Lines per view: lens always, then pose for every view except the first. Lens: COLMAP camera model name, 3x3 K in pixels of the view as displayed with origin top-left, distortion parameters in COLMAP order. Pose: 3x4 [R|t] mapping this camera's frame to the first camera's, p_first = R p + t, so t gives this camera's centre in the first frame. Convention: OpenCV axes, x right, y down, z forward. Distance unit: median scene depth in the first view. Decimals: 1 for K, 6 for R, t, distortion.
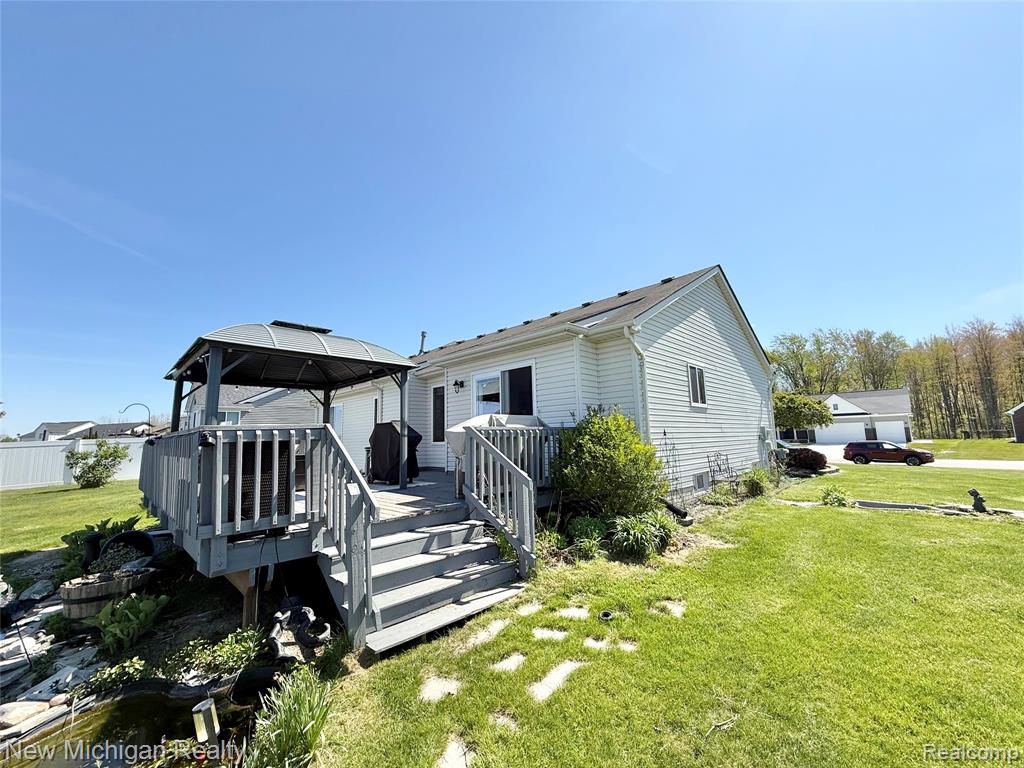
lens RADIAL K [[405.8, 0, 510.2], [0, 405.8, 389.3], [0, 0, 1]] dist [0.001453, 0.000104]
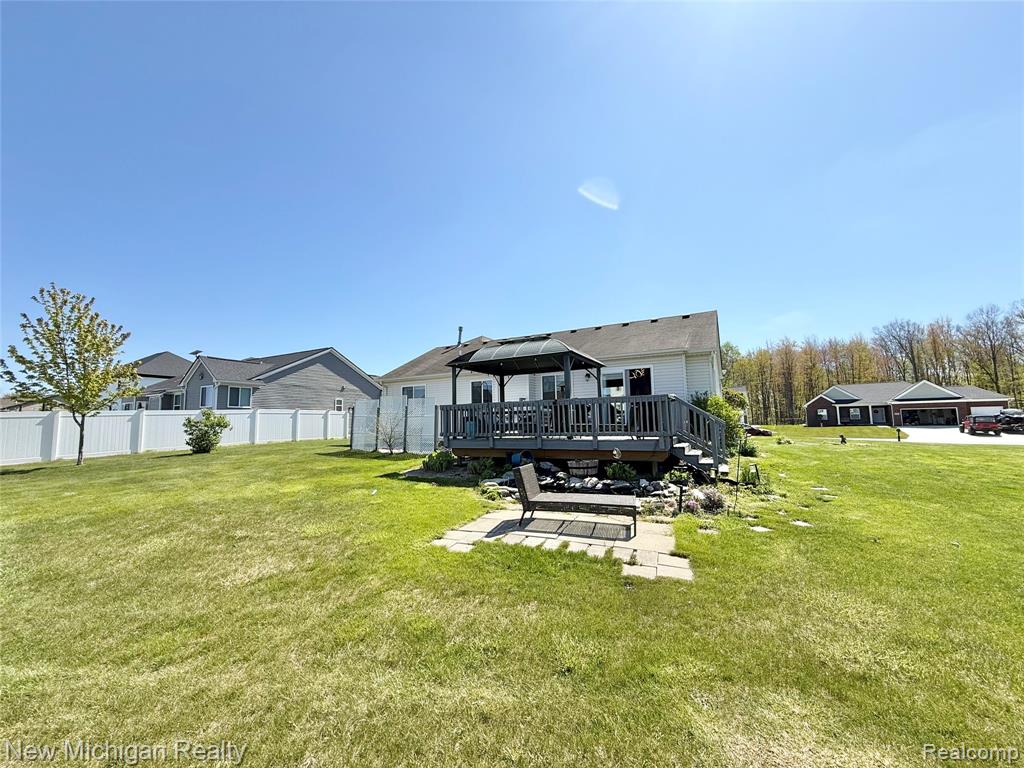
lens RADIAL K [[405.8, 0, 510.0], [0, 405.8, 382.9], [0, 0, 1]] dist [-0.000187, 0.000048]
pose [[0.960219, 0.036745, 0.276821, -0.400687], [-0.041566, 0.999069, 0.011563, 0.004711], [-0.276138, -0.022609, 0.960852, -0.204702]]
